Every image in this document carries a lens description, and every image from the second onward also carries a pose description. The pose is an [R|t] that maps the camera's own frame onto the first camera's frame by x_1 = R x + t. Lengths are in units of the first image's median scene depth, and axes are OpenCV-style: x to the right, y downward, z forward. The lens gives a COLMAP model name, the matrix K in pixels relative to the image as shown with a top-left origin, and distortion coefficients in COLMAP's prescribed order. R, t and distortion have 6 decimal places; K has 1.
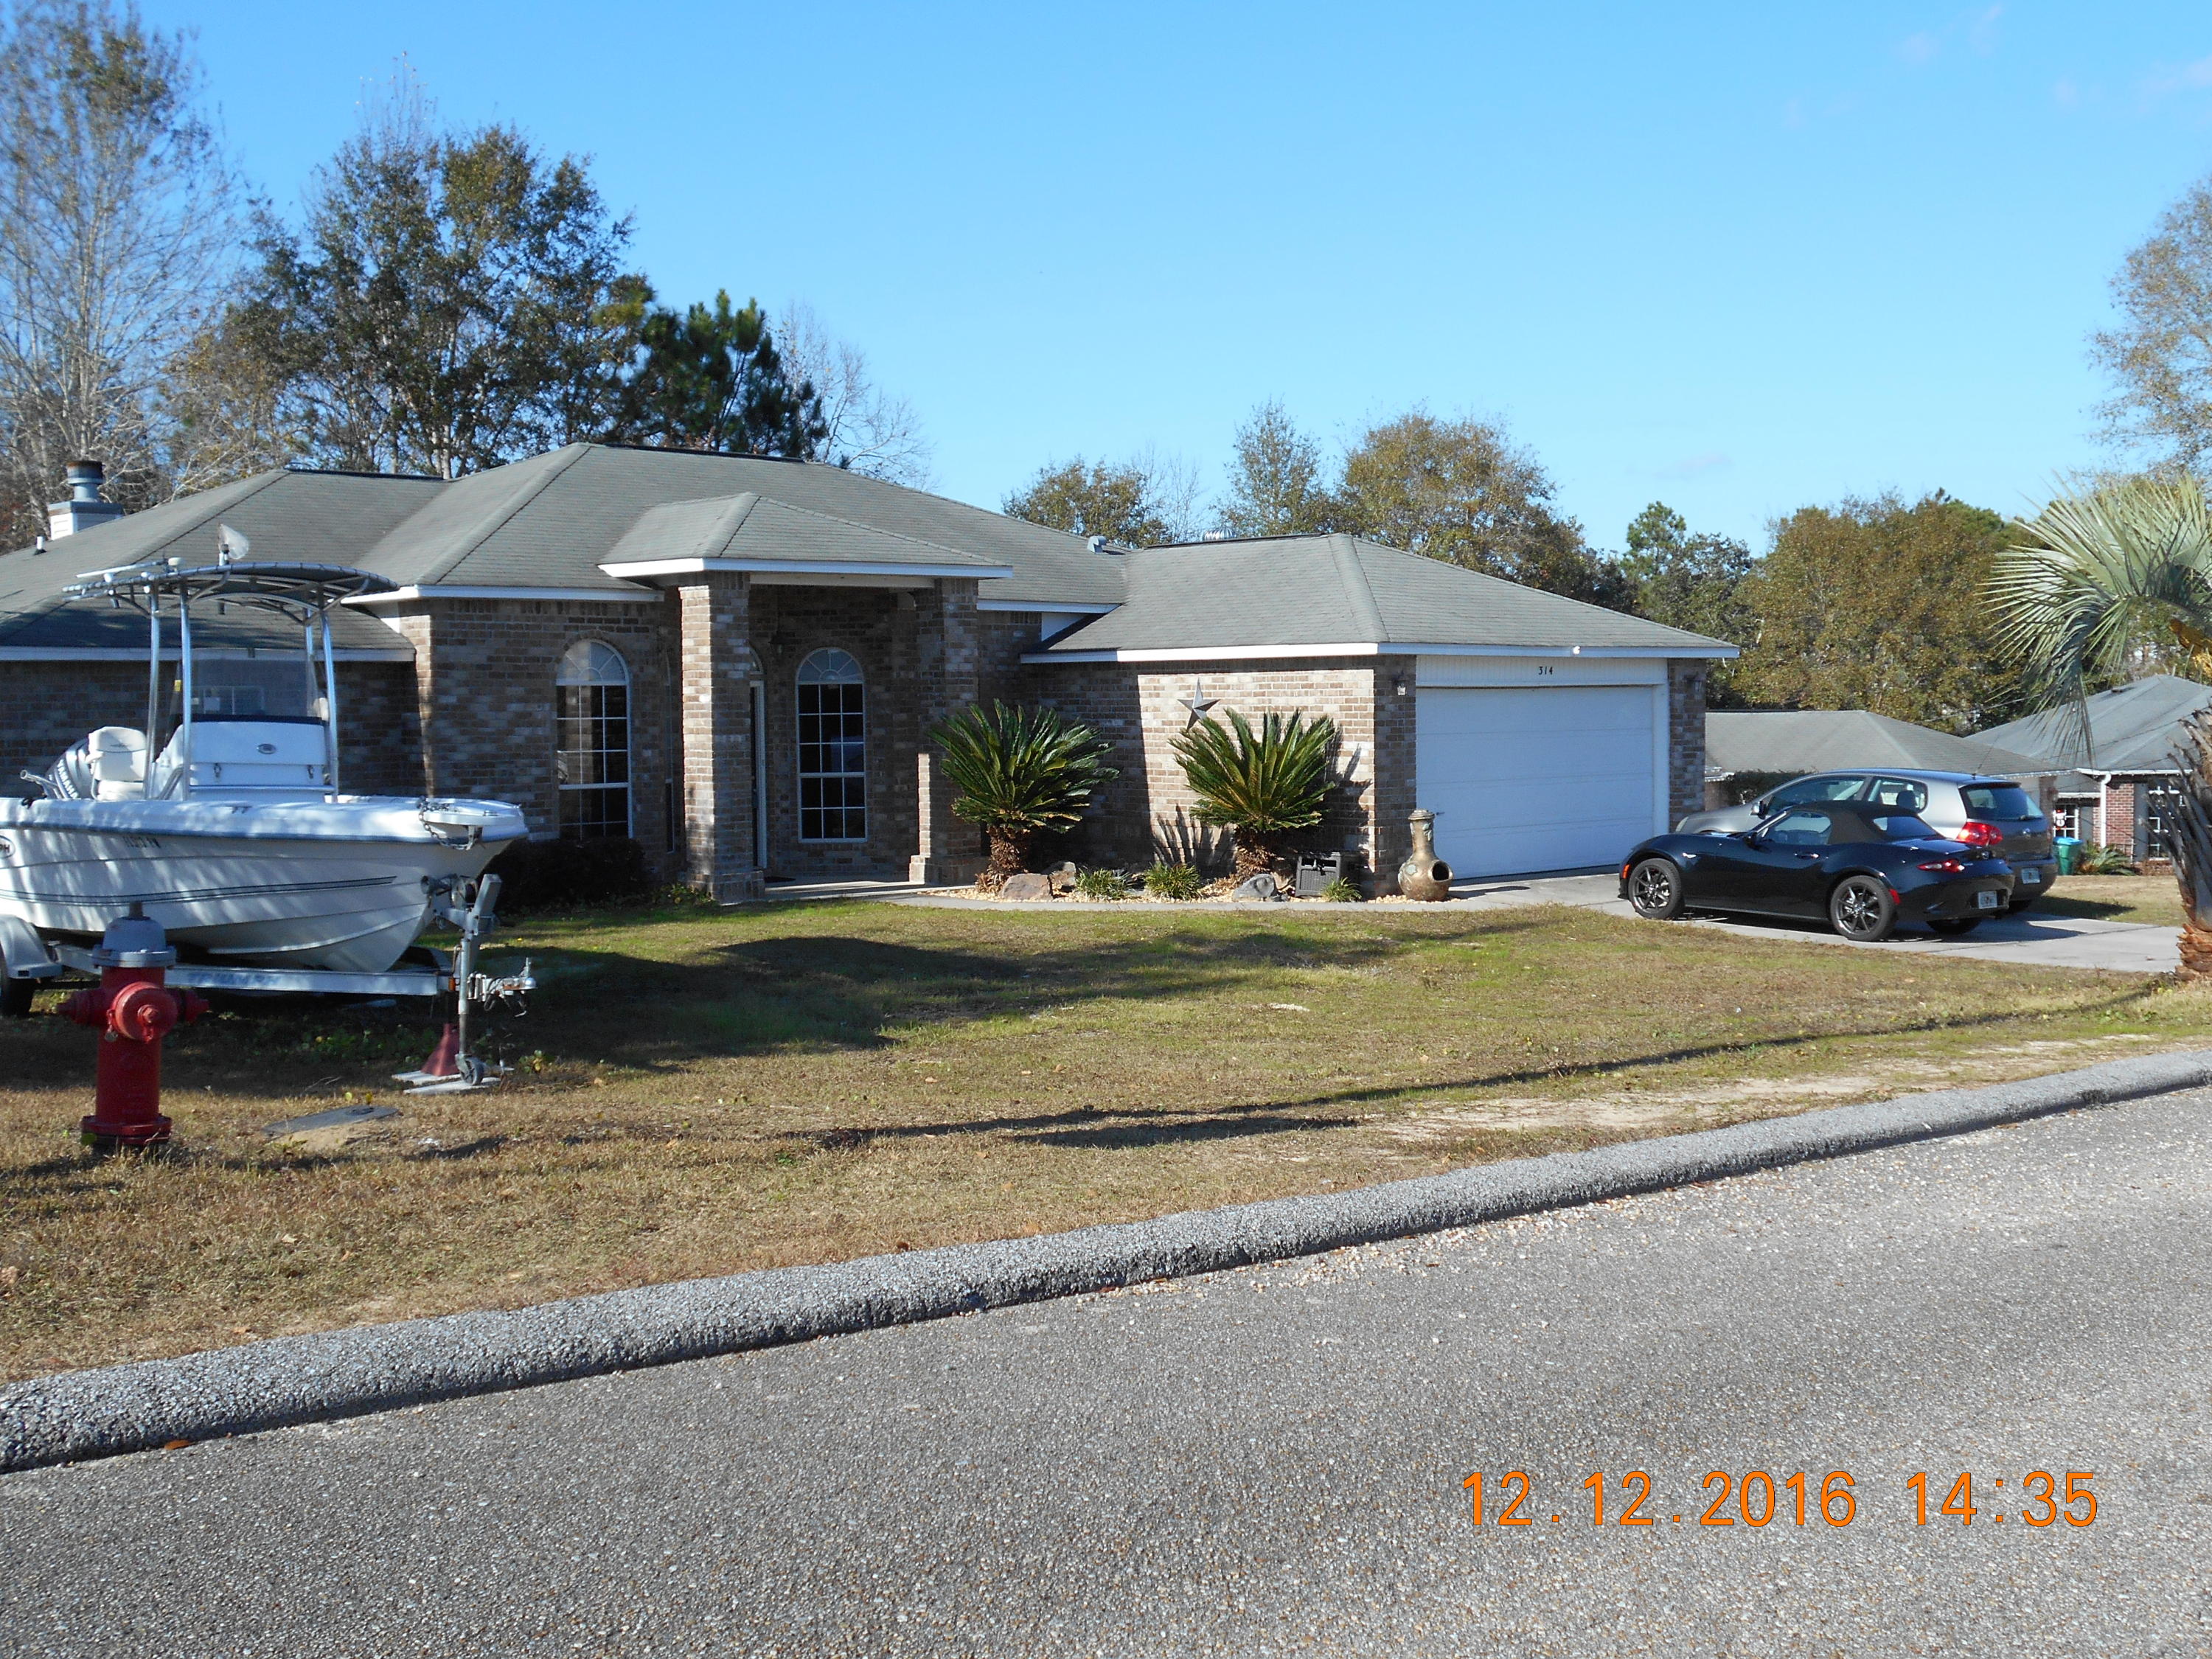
lens RADIAL K [[2460.8, 0, 1106.0], [0, 2460.8, 829.5], [0, 0, 1]] dist [-0.066703, -0.022119]
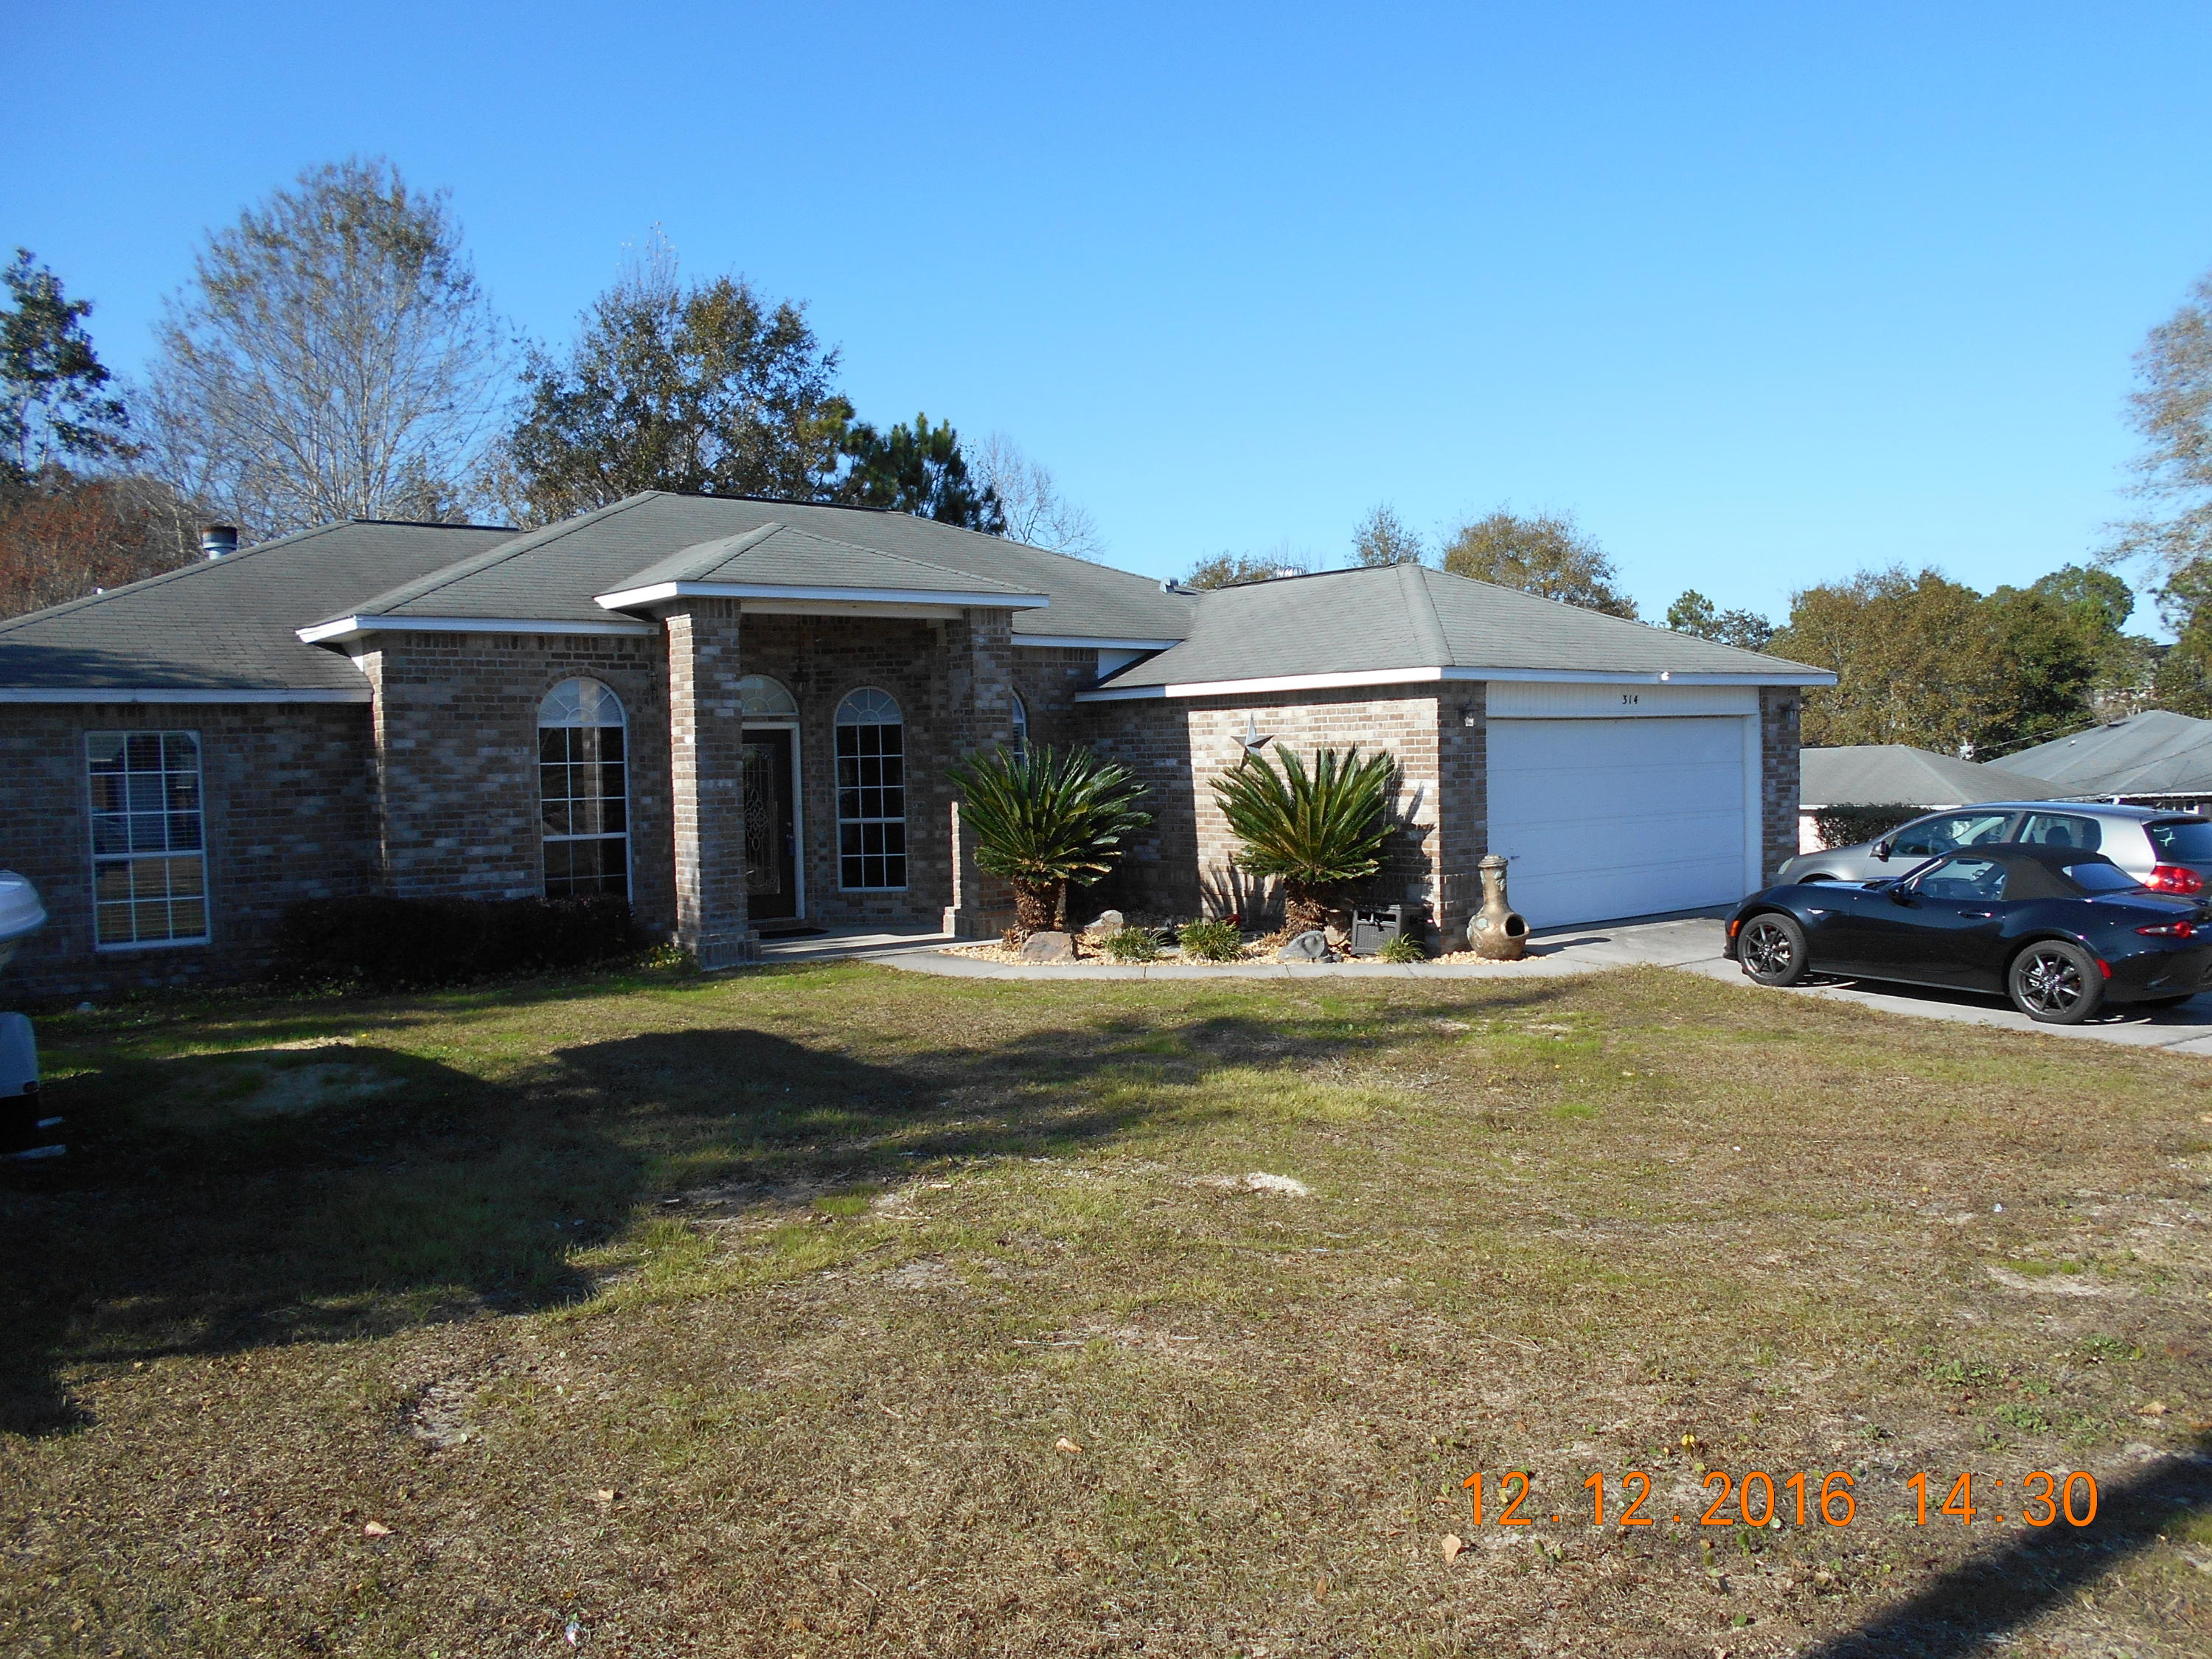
lens RADIAL K [[1747.0, 0, 1109.1], [0, 1747.0, 822.2], [0, 0, 1]] dist [-0.052493, 0.008156]
pose [[0.995035, -0.007833, -0.099219, 0.050517], [0.006756, 0.999915, -0.011190, -0.013342], [0.099298, 0.010464, 0.995003, 0.344681]]
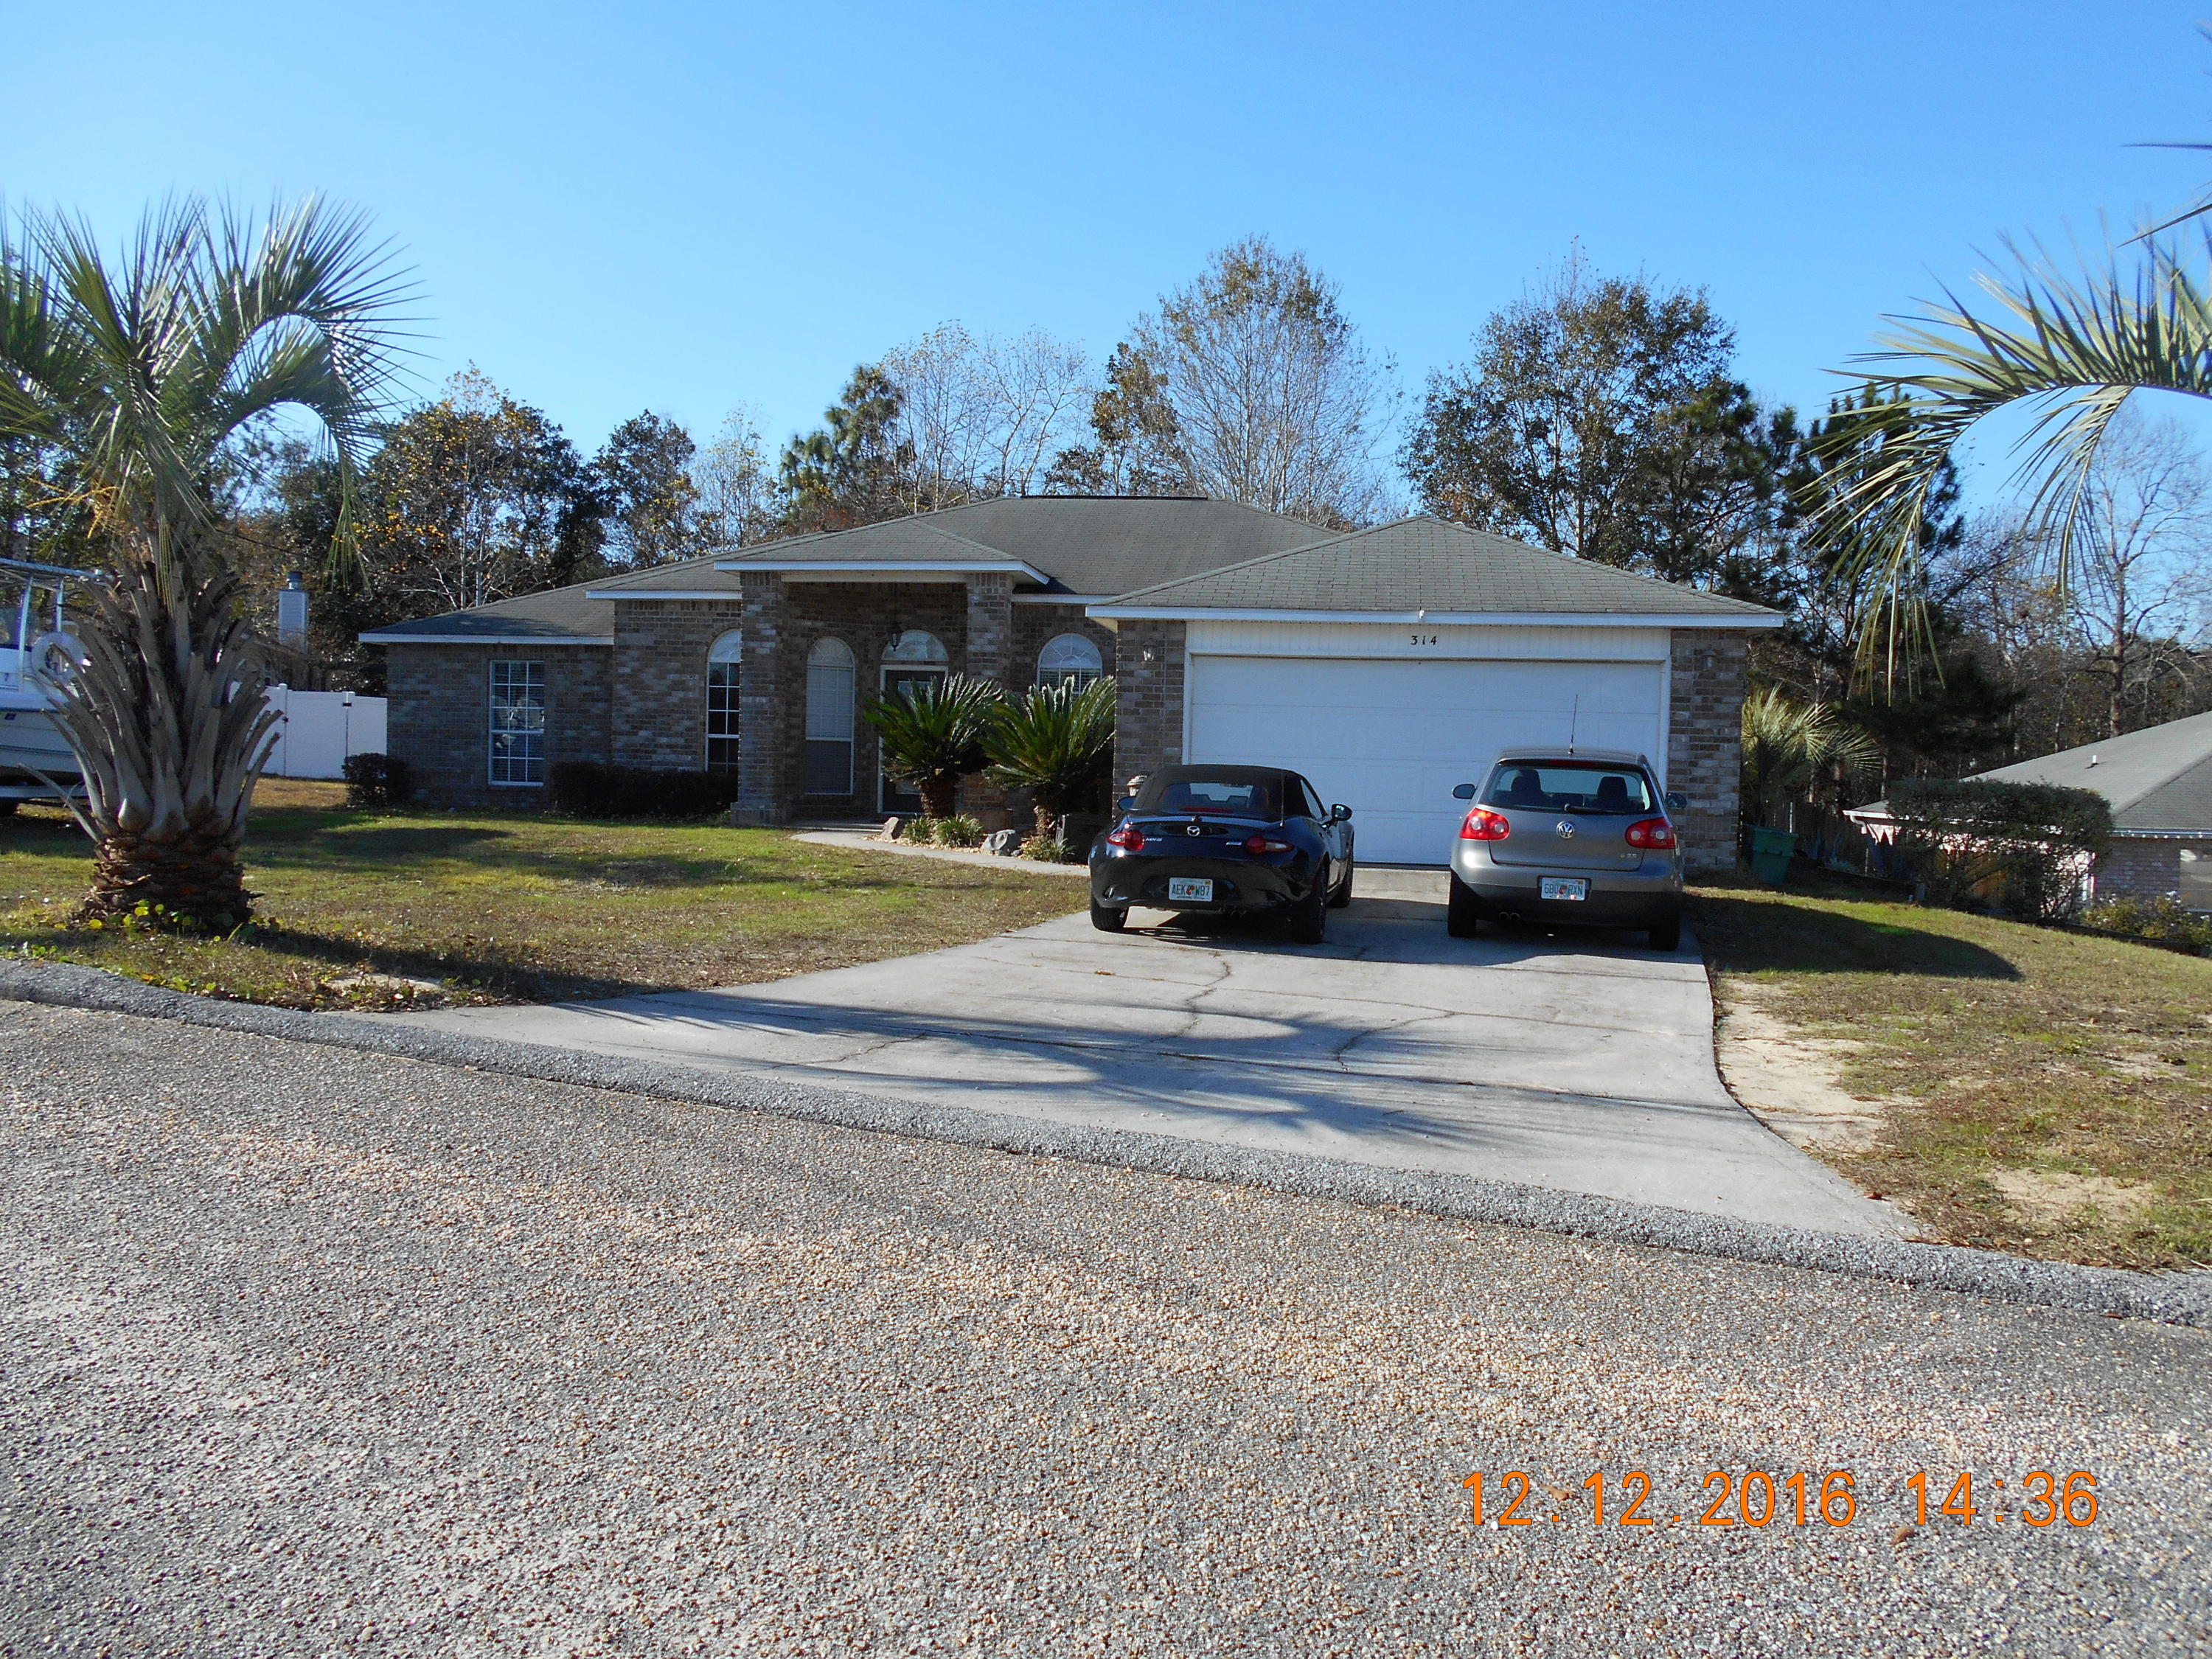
lens RADIAL K [[1696.5, 0, 1090.1], [0, 1696.5, 835.9], [0, 0, 1]] dist [-0.036052, 0.005021]
pose [[0.605889, 0.062768, -0.793069, 0.631876], [-0.072663, 0.997082, 0.023401, 0.001502], [0.792224, 0.043449, 0.608682, 0.547853]]
